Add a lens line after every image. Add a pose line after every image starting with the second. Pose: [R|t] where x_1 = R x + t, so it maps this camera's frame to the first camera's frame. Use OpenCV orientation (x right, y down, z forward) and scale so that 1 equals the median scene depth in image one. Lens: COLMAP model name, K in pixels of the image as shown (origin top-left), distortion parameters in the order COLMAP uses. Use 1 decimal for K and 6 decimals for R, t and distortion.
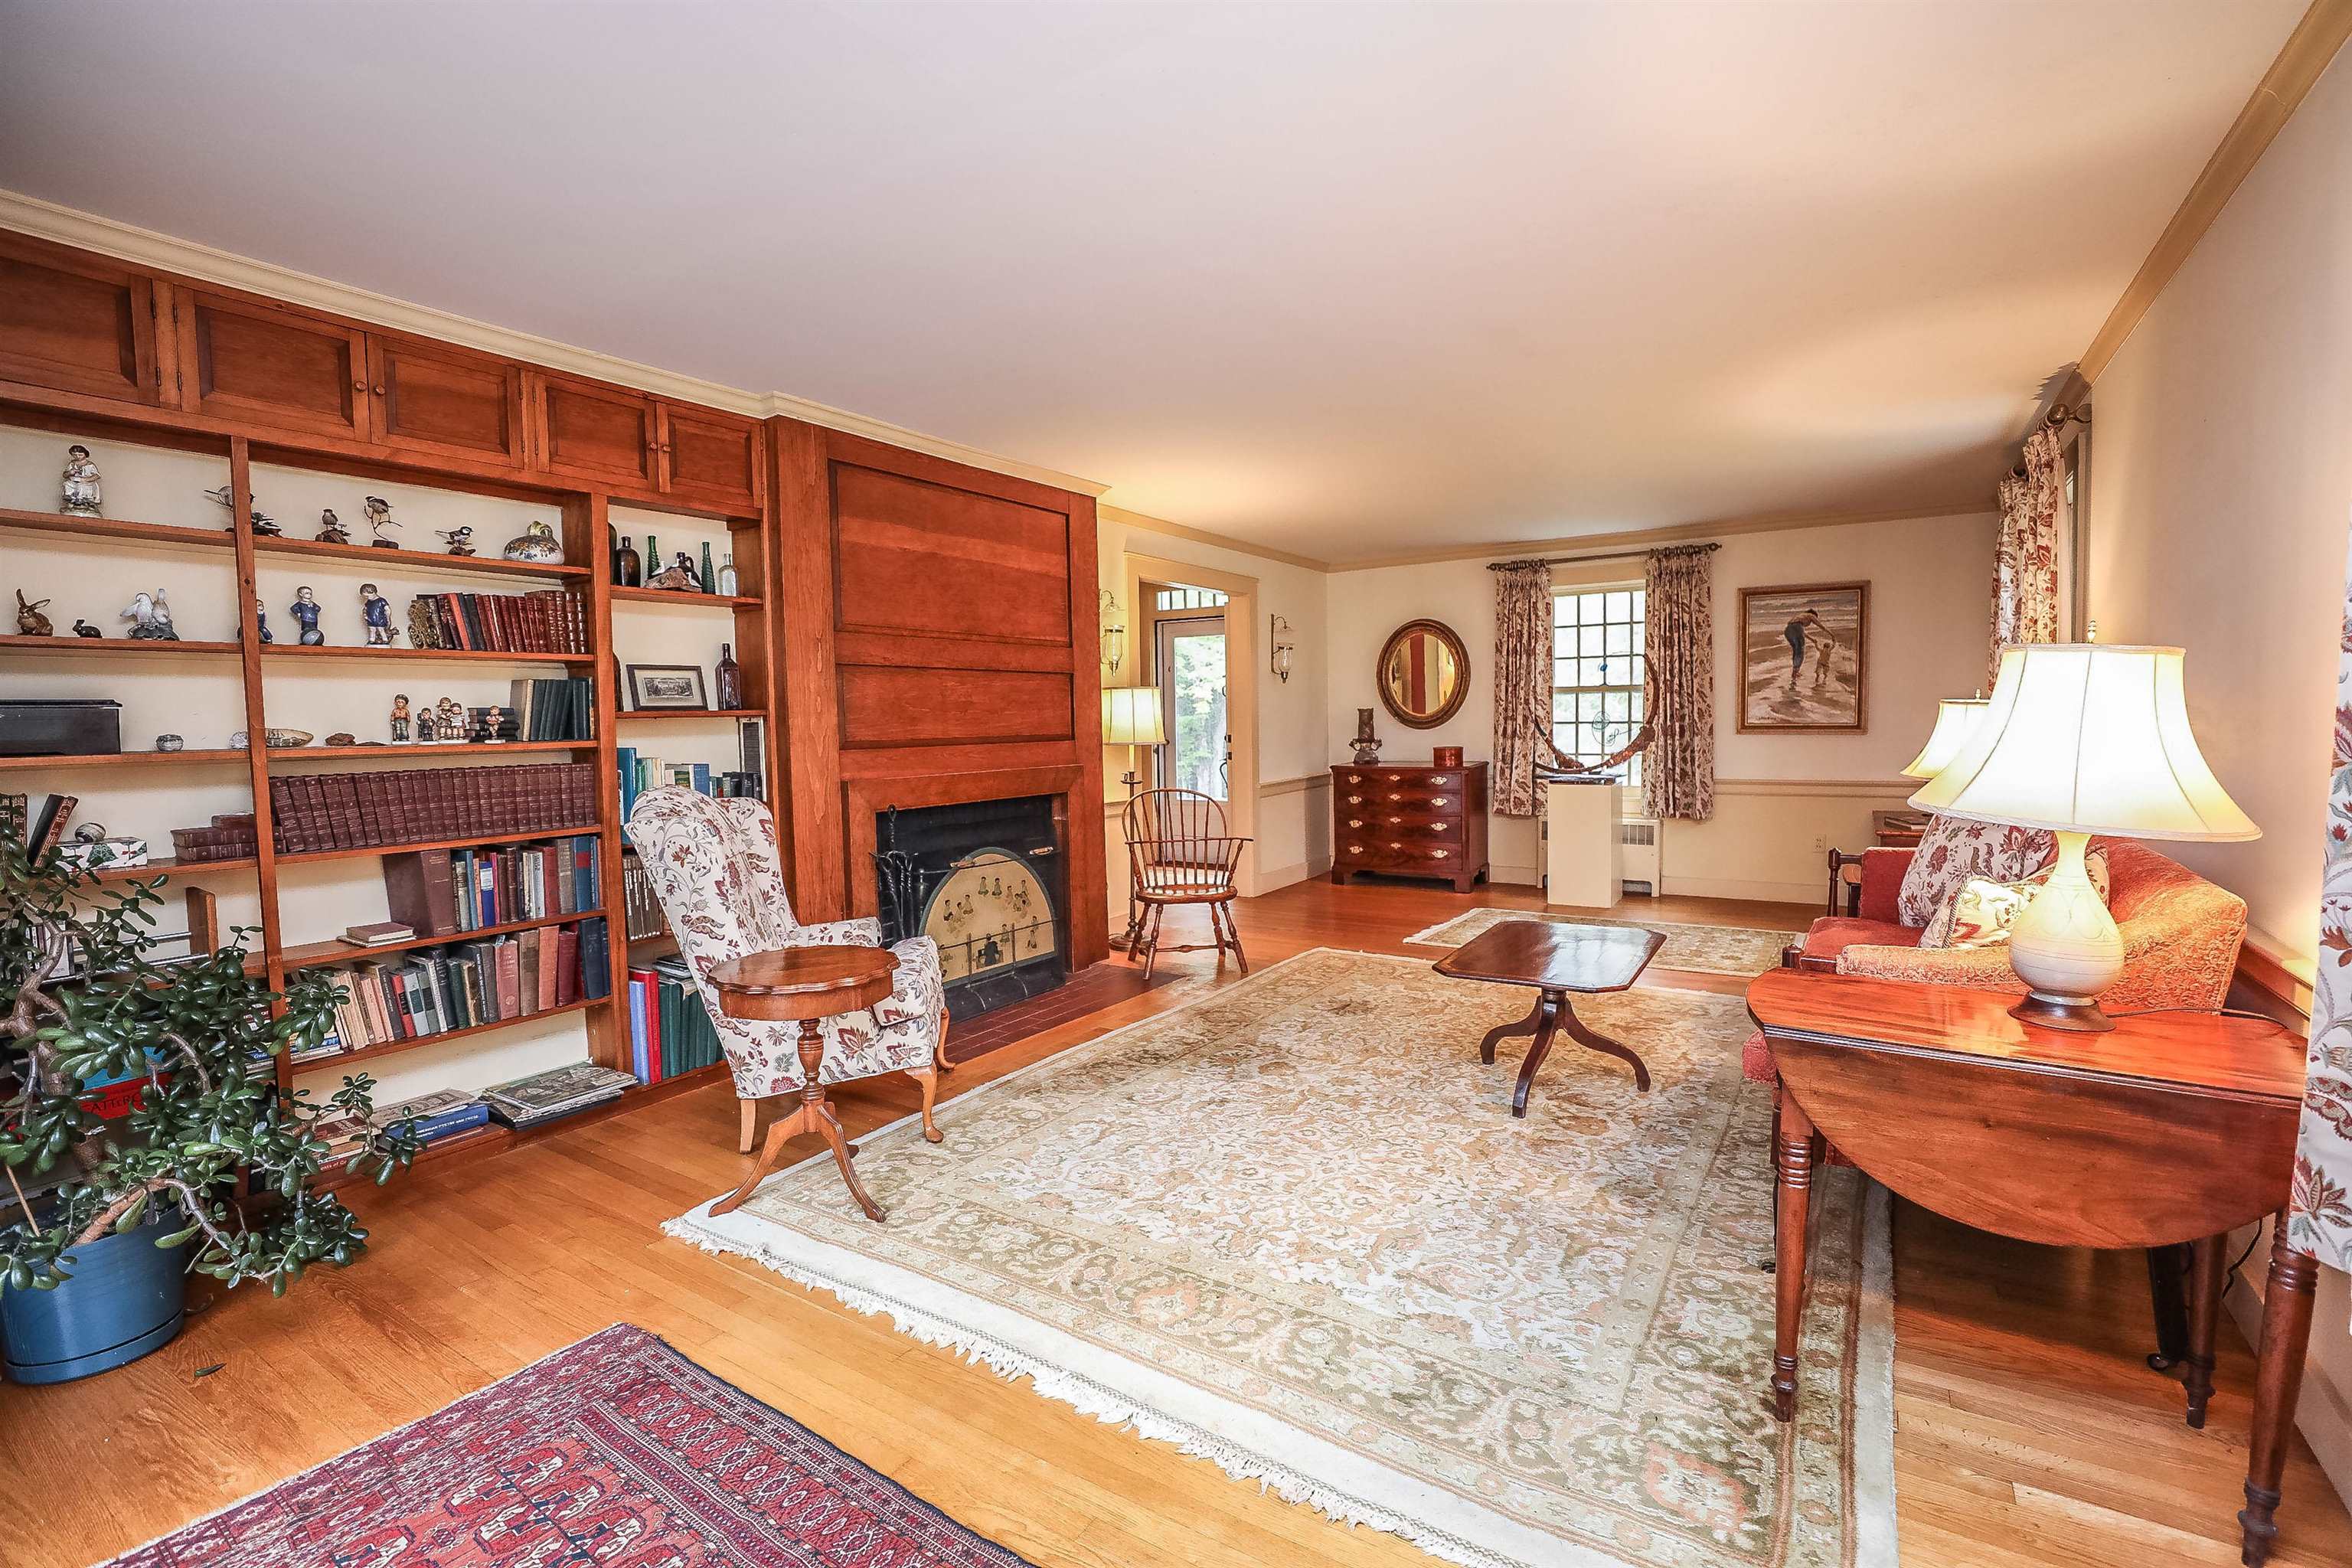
lens RADIAL K [[1067.5, 0, 1181.8], [0, 1067.5, 782.9], [0, 0, 1]] dist [-0.043491, 0.012753]
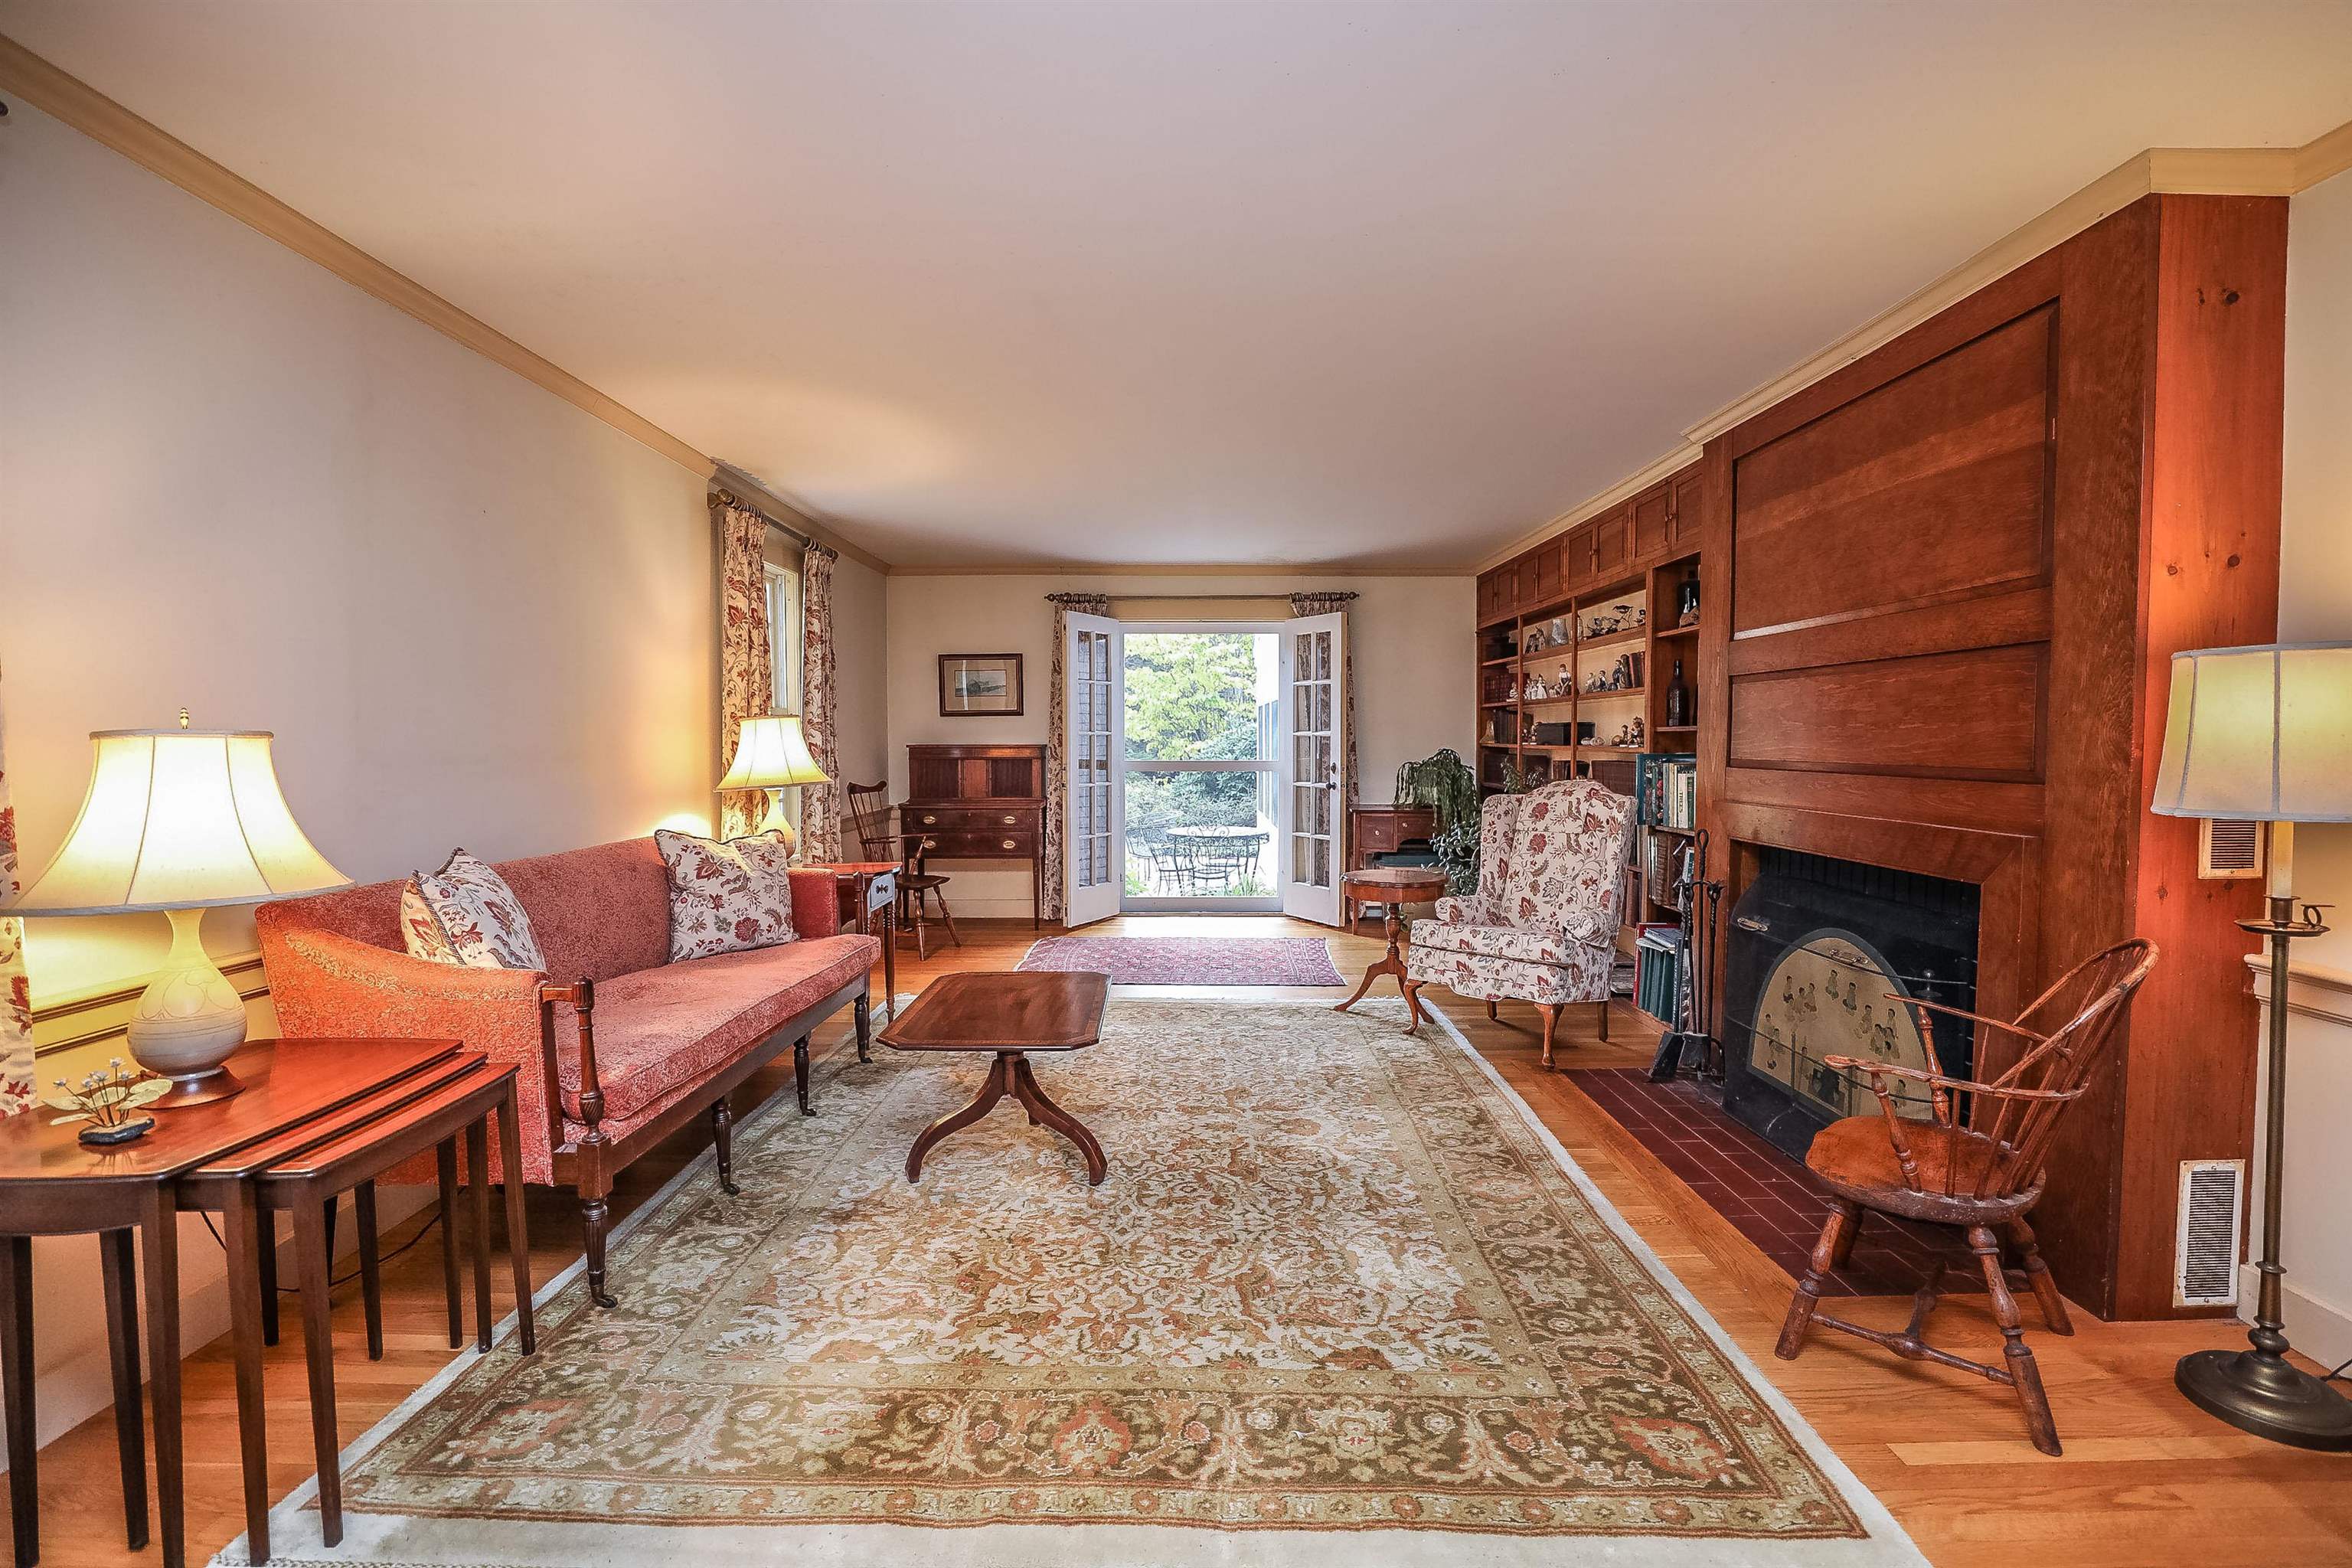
lens RADIAL K [[1067.5, 0, 1181.8], [0, 1067.5, 782.9], [0, 0, 1]] dist [-0.043491, 0.012753]
pose [[-0.839460, 0.036121, -0.542220, 0.523552], [-0.023105, 0.994514, 0.102022, -0.089131], [0.542931, 0.098171, -0.834020, 1.336988]]
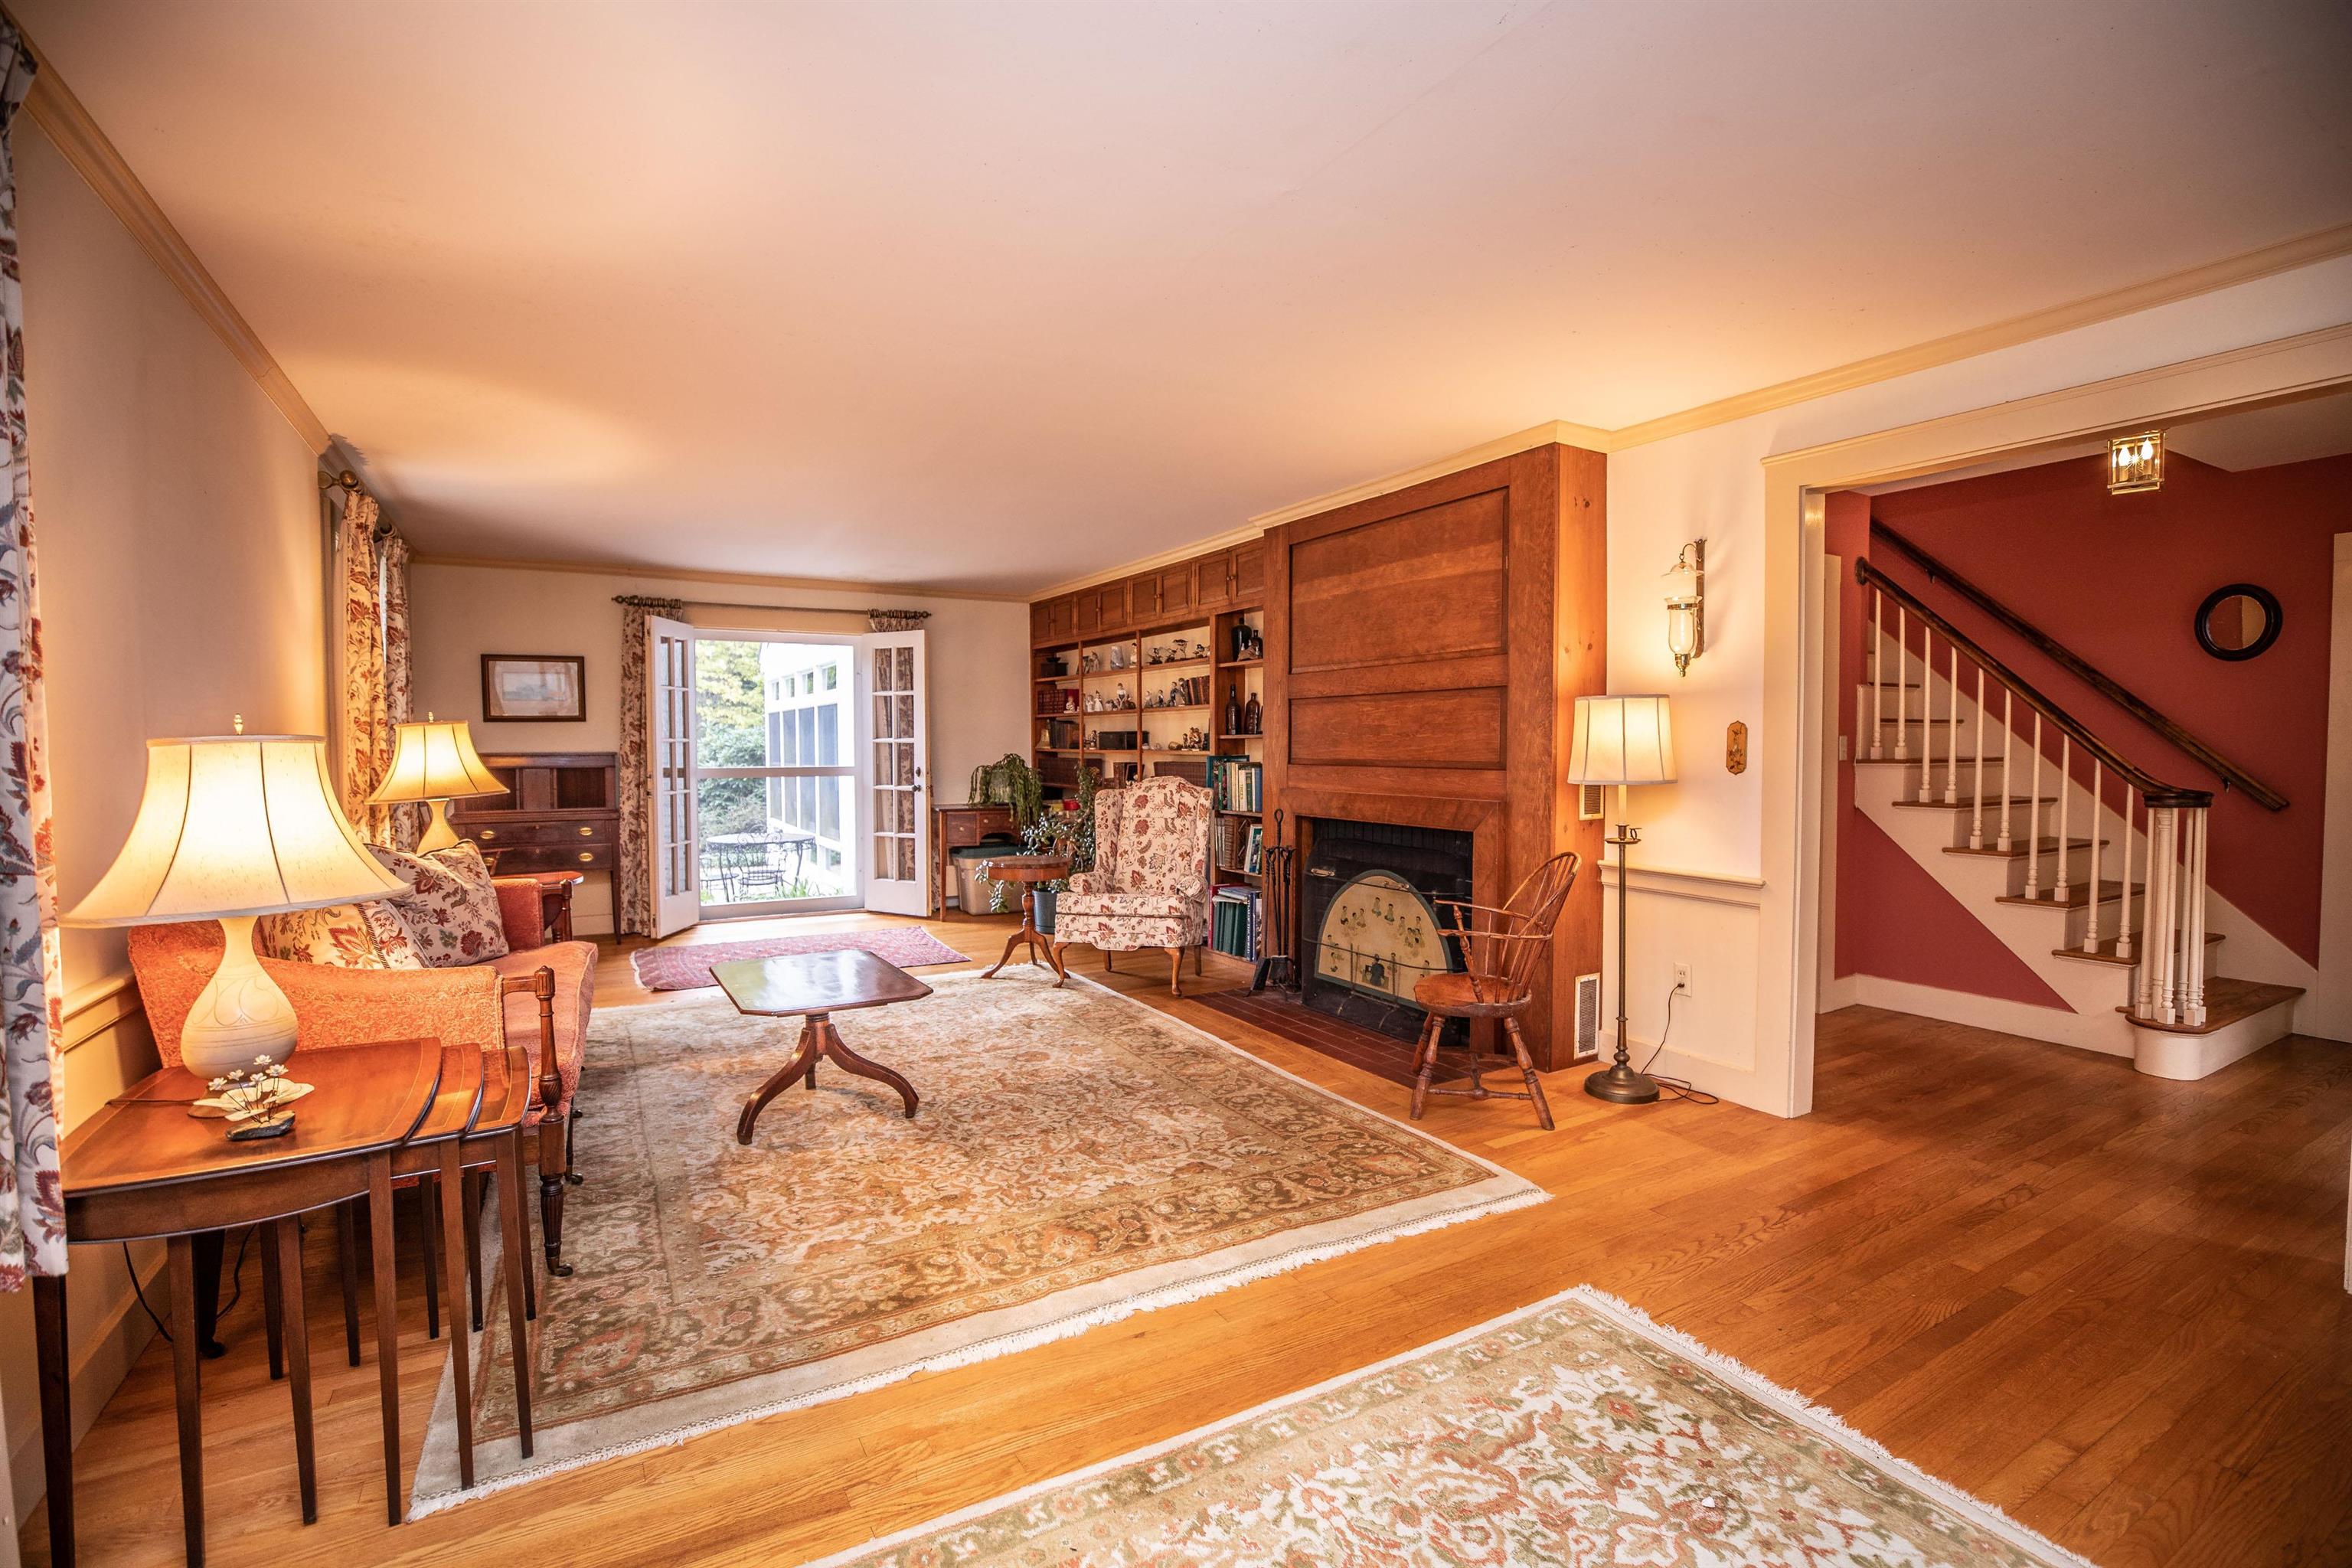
lens RADIAL K [[1067.5, 0, 1181.8], [0, 1067.5, 782.9], [0, 0, 1]] dist [-0.043491, 0.012753]
pose [[-0.451641, 0.046031, -0.891012, 0.808717], [-0.049052, 0.995877, 0.076313, -0.089969], [0.890851, 0.078172, -0.447520, 1.297297]]
